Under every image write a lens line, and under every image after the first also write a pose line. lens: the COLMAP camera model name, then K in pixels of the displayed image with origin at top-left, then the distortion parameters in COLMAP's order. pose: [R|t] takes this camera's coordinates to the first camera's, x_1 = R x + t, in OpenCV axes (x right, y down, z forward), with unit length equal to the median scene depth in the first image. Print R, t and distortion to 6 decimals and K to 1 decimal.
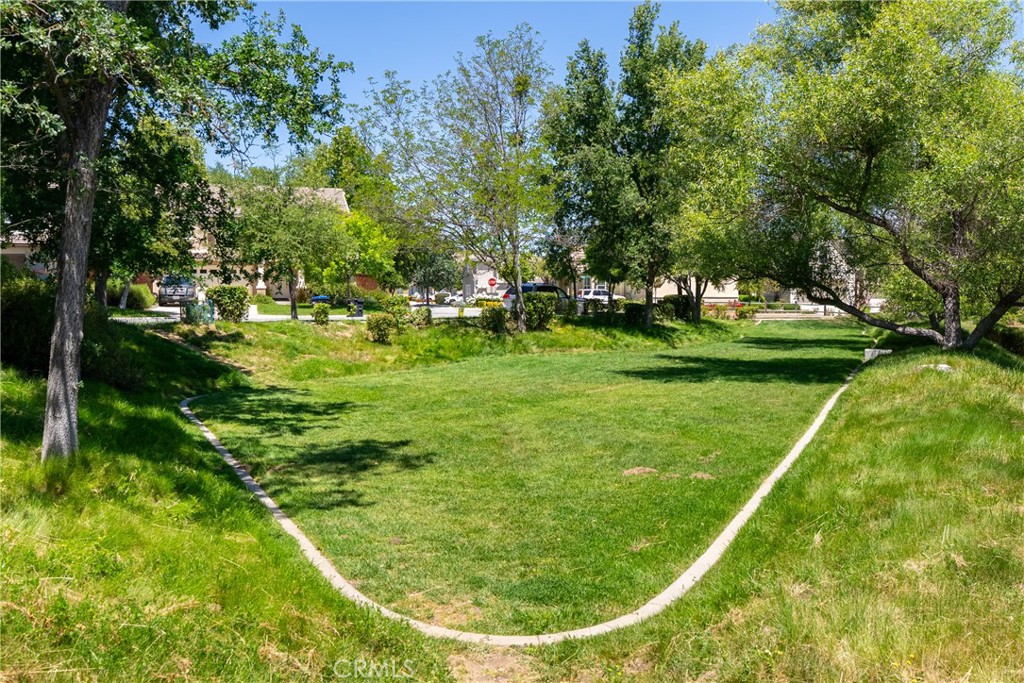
lens RADIAL K [[972.0, 0, 511.1], [0, 972.0, 339.6], [0, 0, 1]] dist [-0.000418, 0.000000]
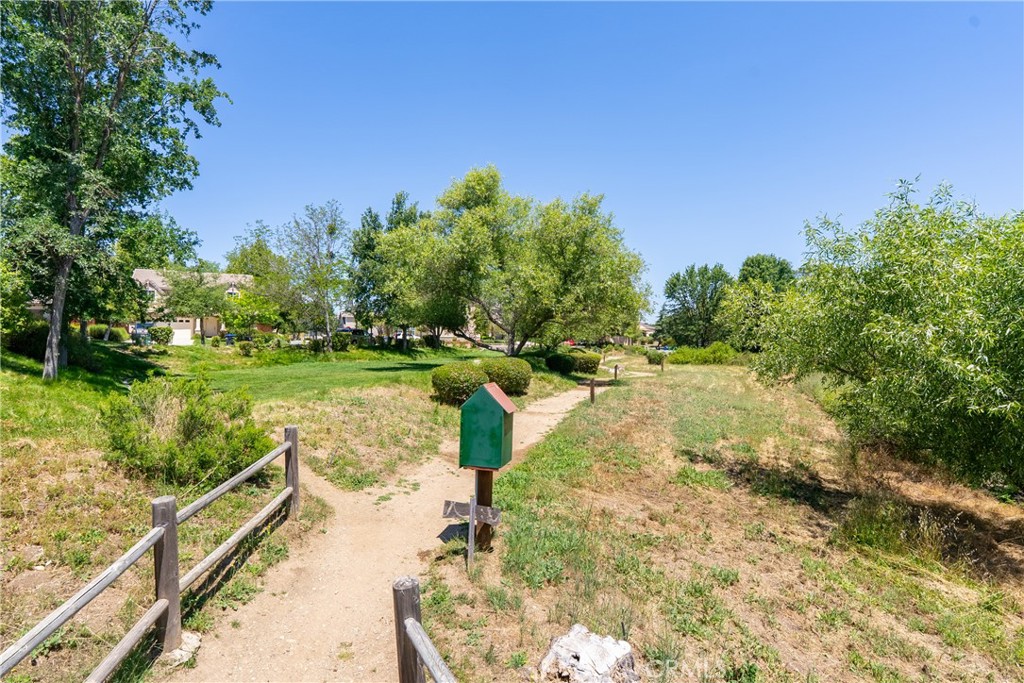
lens RADIAL K [[549.0, 0, 514.4], [0, 549.0, 341.6], [0, 0, 1]] dist [-0.021888, -0.001738]
pose [[0.968588, 0.000019, 0.248673, 0.119543], [0.009544, 0.999260, -0.037251, 0.020636], [-0.248490, 0.038454, 0.967871, -0.226823]]
